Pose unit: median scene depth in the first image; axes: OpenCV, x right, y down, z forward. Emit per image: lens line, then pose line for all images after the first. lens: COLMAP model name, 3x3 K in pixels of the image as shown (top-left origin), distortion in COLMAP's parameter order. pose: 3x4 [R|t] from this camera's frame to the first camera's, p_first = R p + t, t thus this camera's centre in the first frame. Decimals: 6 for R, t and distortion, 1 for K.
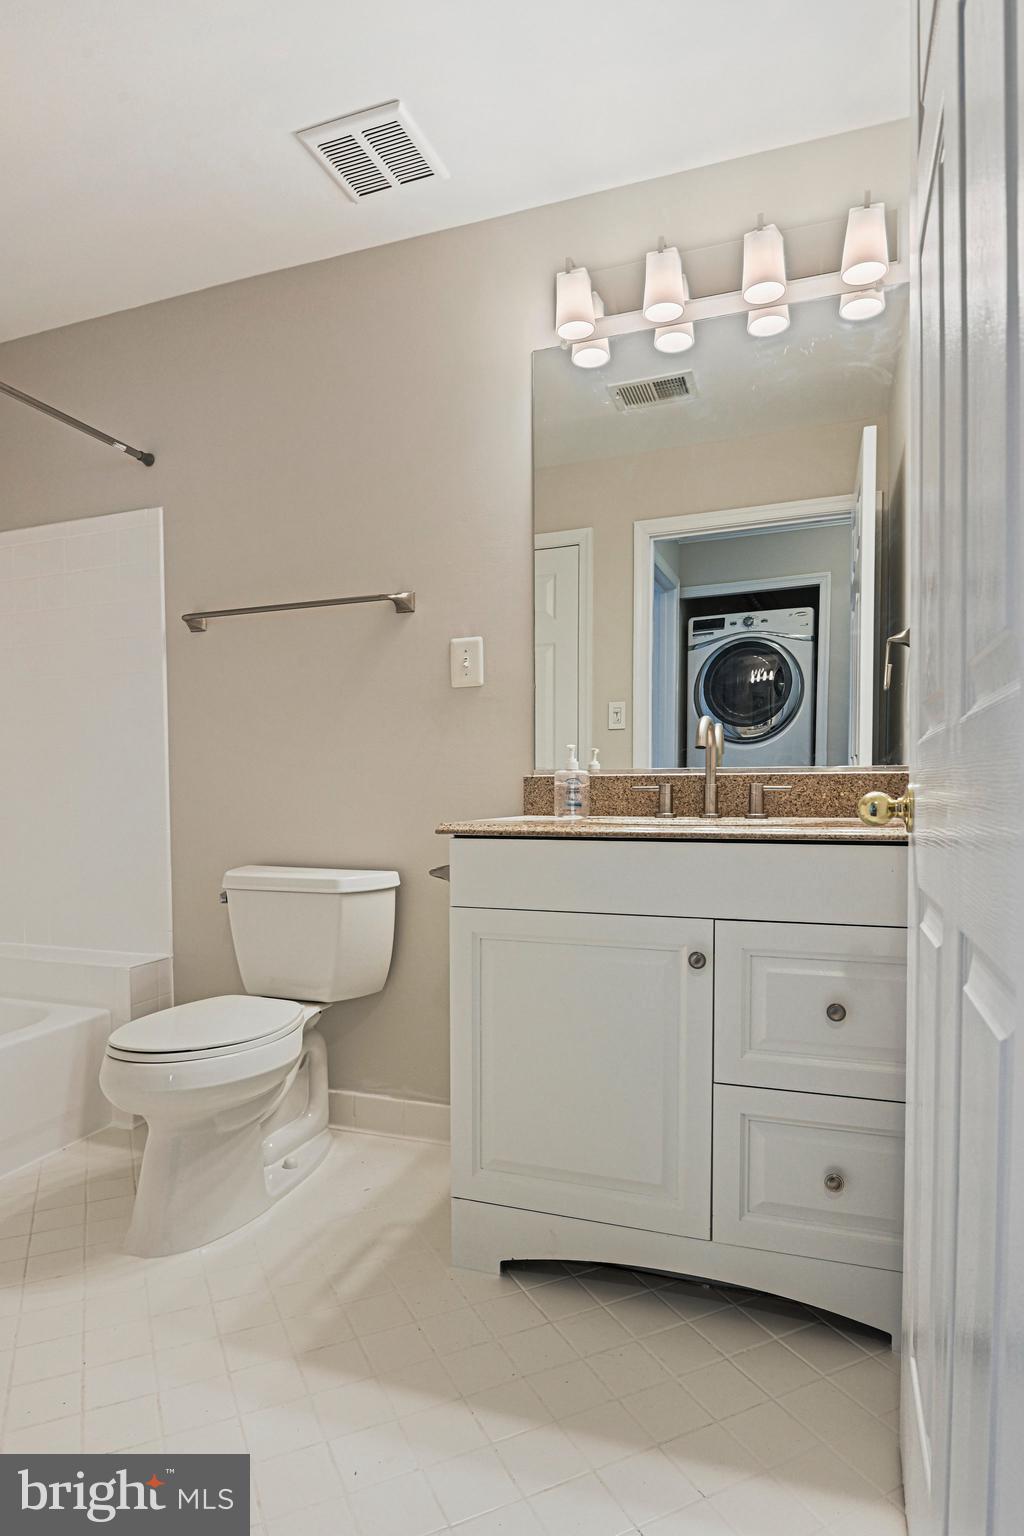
lens RADIAL K [[830.9, 0, 516.0], [0, 830.9, 779.0], [0, 0, 1]] dist [-0.010210, -0.006751]
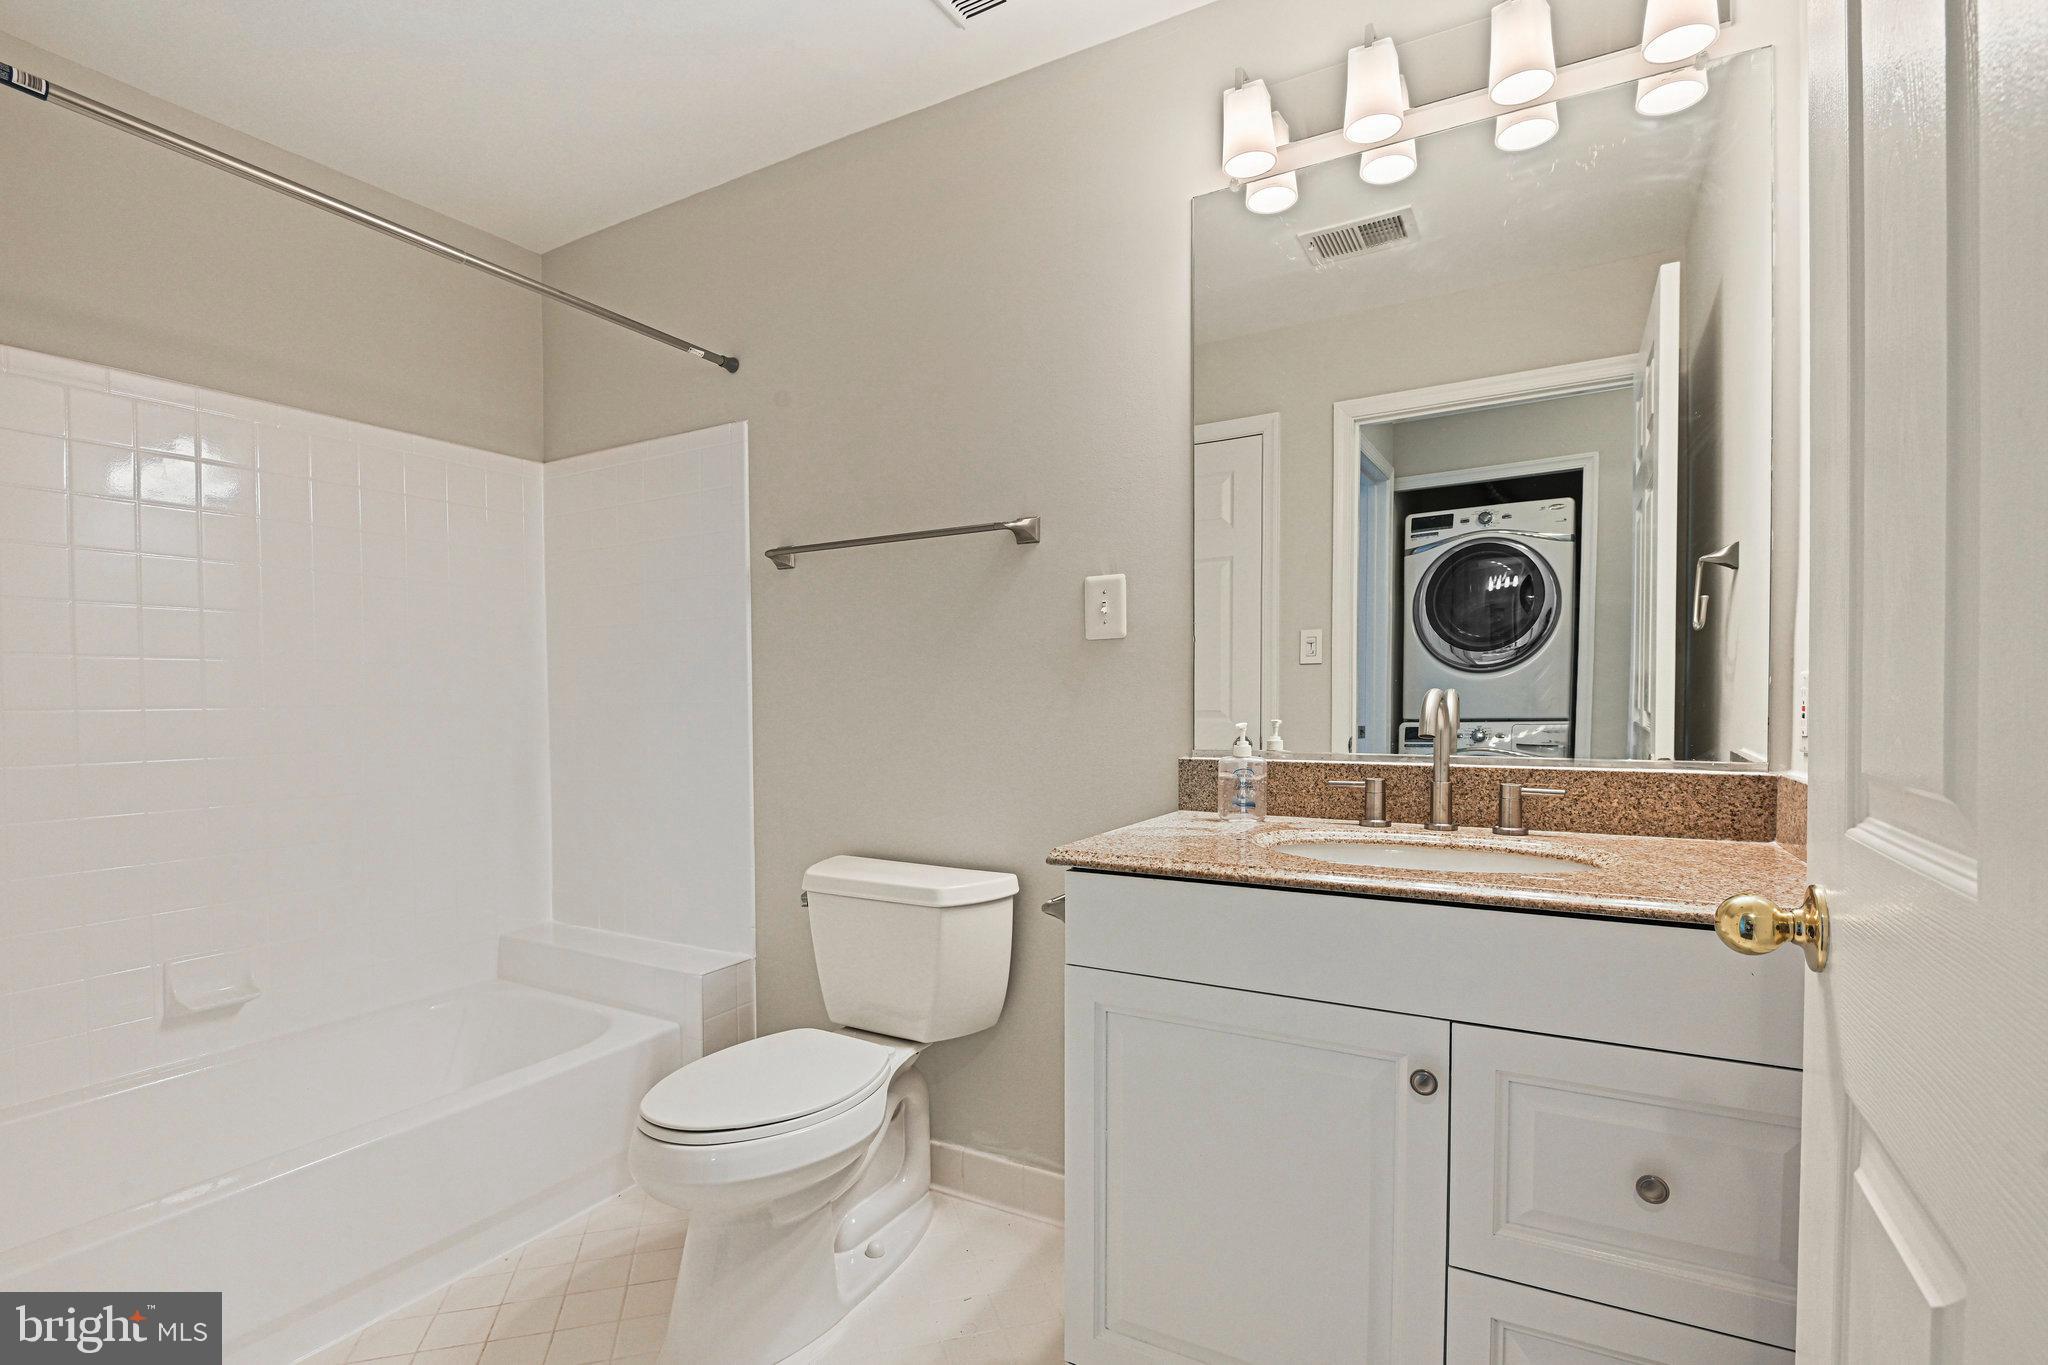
lens RADIAL K [[953.7, 0, 1022.3], [0, 953.7, 691.6], [0, 0, 1]] dist [-0.011979, -0.004298]
pose [[0.984471, 0.003741, -0.175505, 0.022141], [-0.005033, 0.999963, -0.006917, -0.060243], [0.175473, 0.007693, 0.984454, 0.125602]]
